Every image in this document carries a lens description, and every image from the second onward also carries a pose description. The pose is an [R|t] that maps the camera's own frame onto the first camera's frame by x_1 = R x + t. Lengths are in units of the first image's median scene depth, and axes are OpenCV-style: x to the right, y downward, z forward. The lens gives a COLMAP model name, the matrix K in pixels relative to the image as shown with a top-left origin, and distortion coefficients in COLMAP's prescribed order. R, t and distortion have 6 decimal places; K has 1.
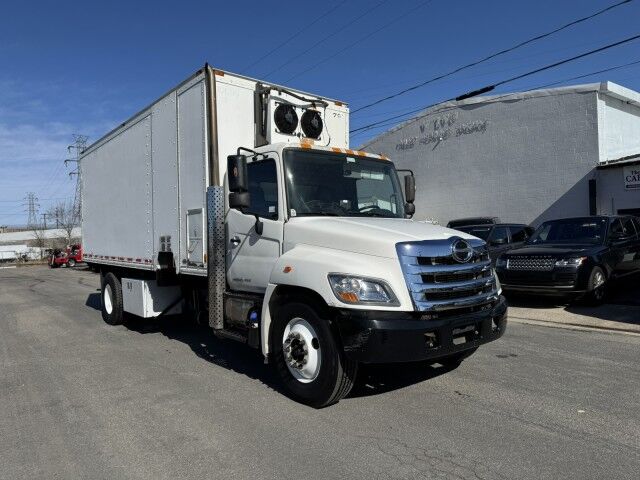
lens RADIAL K [[452.9, 0, 317.5], [0, 452.9, 242.6], [0, 0, 1]] dist [0.024005, -0.033689]
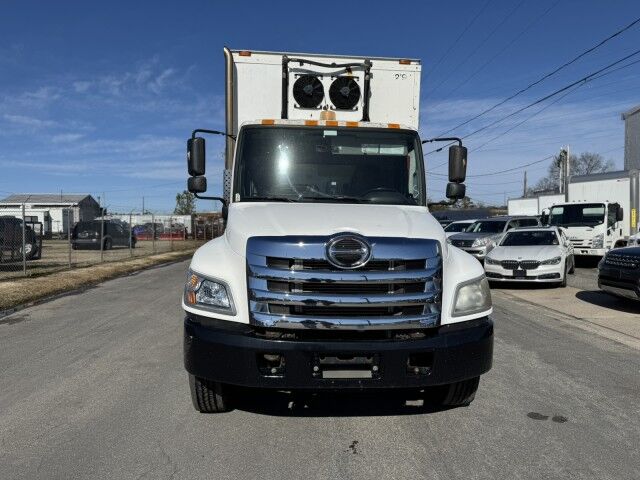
lens RADIAL K [[452.9, 0, 321.4], [0, 452.9, 238.9], [0, 0, 1]] dist [0.024005, -0.033689]
pose [[0.813326, 0.055806, -0.579126, 0.501071], [-0.031536, 0.998154, 0.051896, -0.028471], [0.580954, -0.023945, 0.813584, 0.280308]]
